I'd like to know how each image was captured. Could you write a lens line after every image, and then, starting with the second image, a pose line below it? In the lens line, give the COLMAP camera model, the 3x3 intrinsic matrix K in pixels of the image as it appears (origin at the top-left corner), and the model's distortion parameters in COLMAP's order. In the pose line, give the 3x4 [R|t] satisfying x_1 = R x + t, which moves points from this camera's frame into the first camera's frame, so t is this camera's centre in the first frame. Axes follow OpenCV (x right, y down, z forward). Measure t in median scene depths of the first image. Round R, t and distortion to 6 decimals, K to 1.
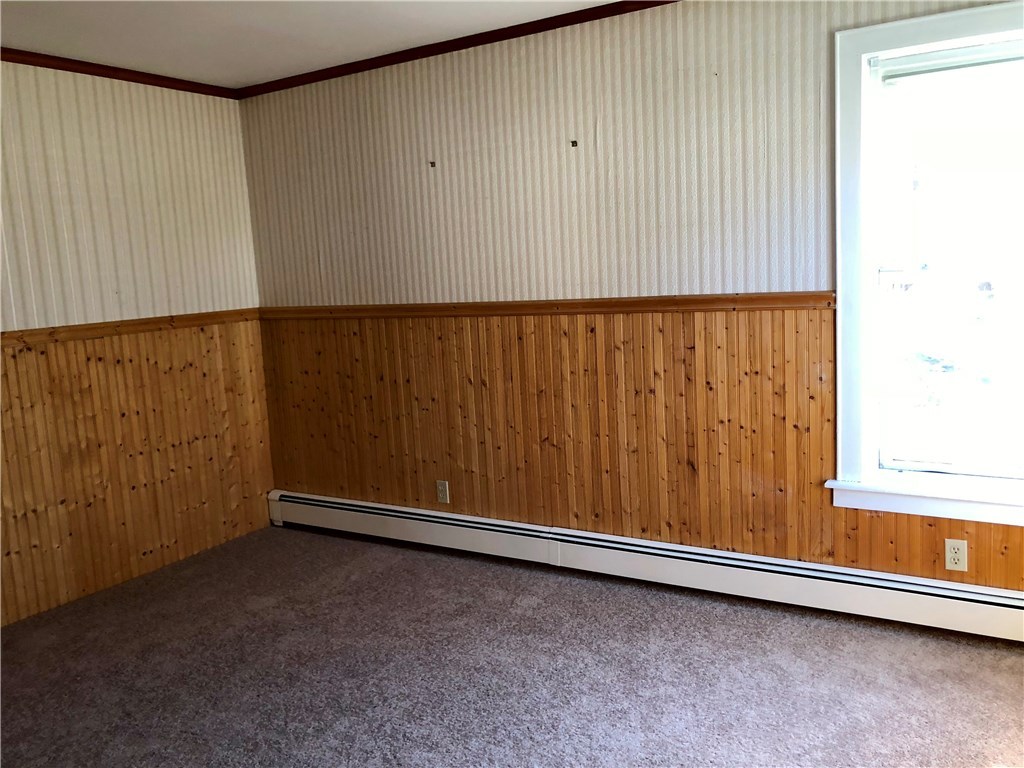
lens RADIAL K [[844.5, 0, 517.0], [0, 844.5, 383.5], [0, 0, 1]] dist [0.028547, -0.030448]
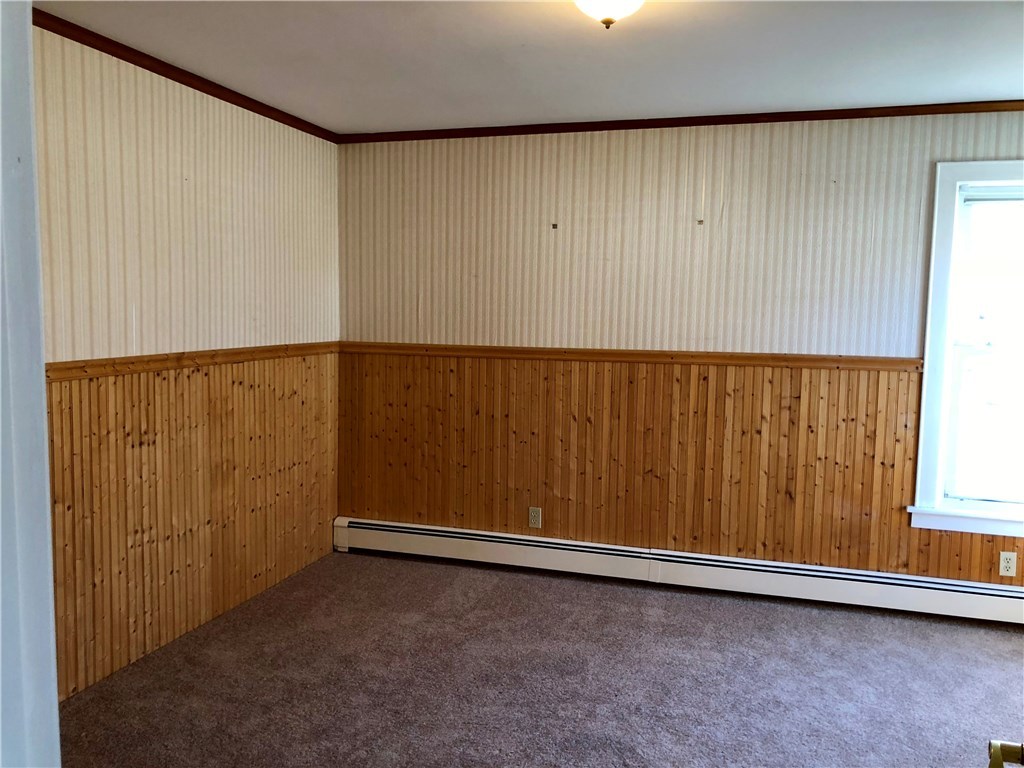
lens RADIAL K [[844.5, 0, 501.9], [0, 844.5, 388.5], [0, 0, 1]] dist [0.028547, -0.030448]
pose [[0.968516, 0.046393, 0.244589, -0.465335], [-0.034332, 0.997986, -0.053349, 0.022996], [-0.246571, 0.043272, 0.968158, -0.073632]]
